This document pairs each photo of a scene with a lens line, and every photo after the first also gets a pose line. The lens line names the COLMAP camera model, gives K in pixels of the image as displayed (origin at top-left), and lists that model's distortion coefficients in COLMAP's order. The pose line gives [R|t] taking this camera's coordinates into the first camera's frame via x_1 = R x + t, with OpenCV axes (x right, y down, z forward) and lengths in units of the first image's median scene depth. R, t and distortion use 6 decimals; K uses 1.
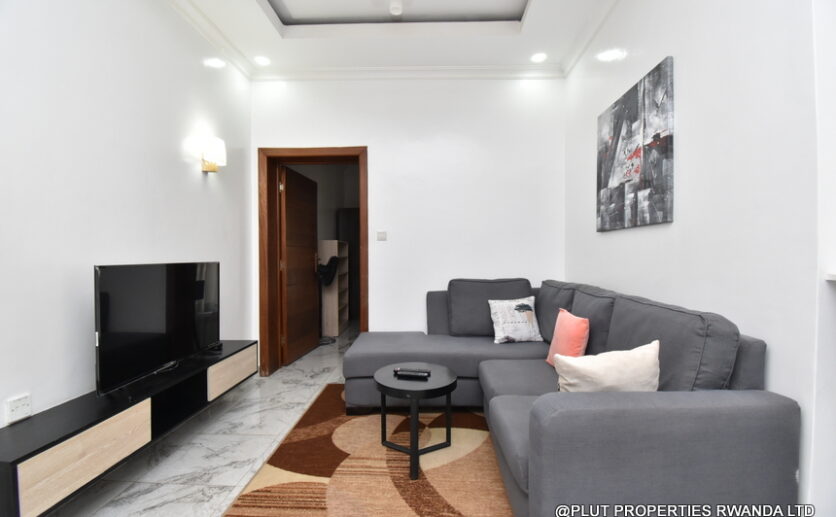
lens RADIAL K [[369.7, 0, 415.6], [0, 369.7, 260.1], [0, 0, 1]] dist [0.030148, -0.030231]
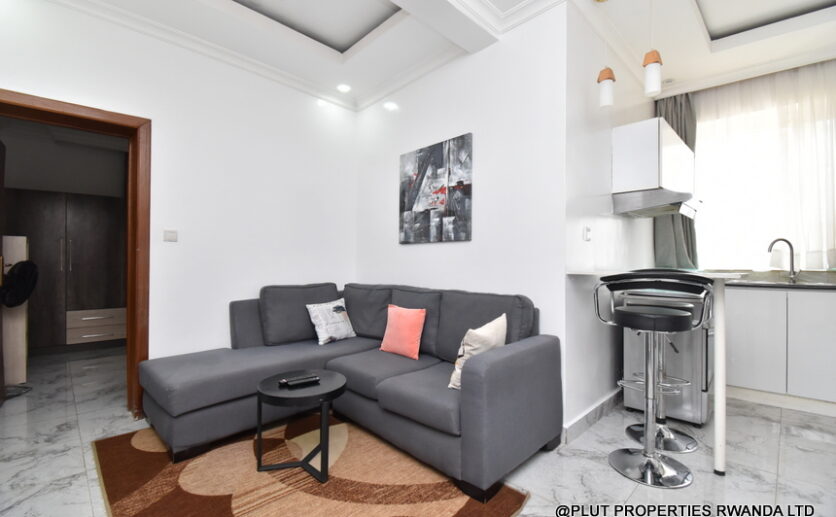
lens RADIAL K [[369.7, 0, 415.6], [0, 369.7, 260.1], [0, 0, 1]] dist [0.030148, -0.030231]
pose [[0.682495, 0.014112, 0.730754, -0.490958], [0.002802, 0.999756, -0.021924, 0.010433], [-0.730884, 0.017011, 0.682289, 0.105534]]
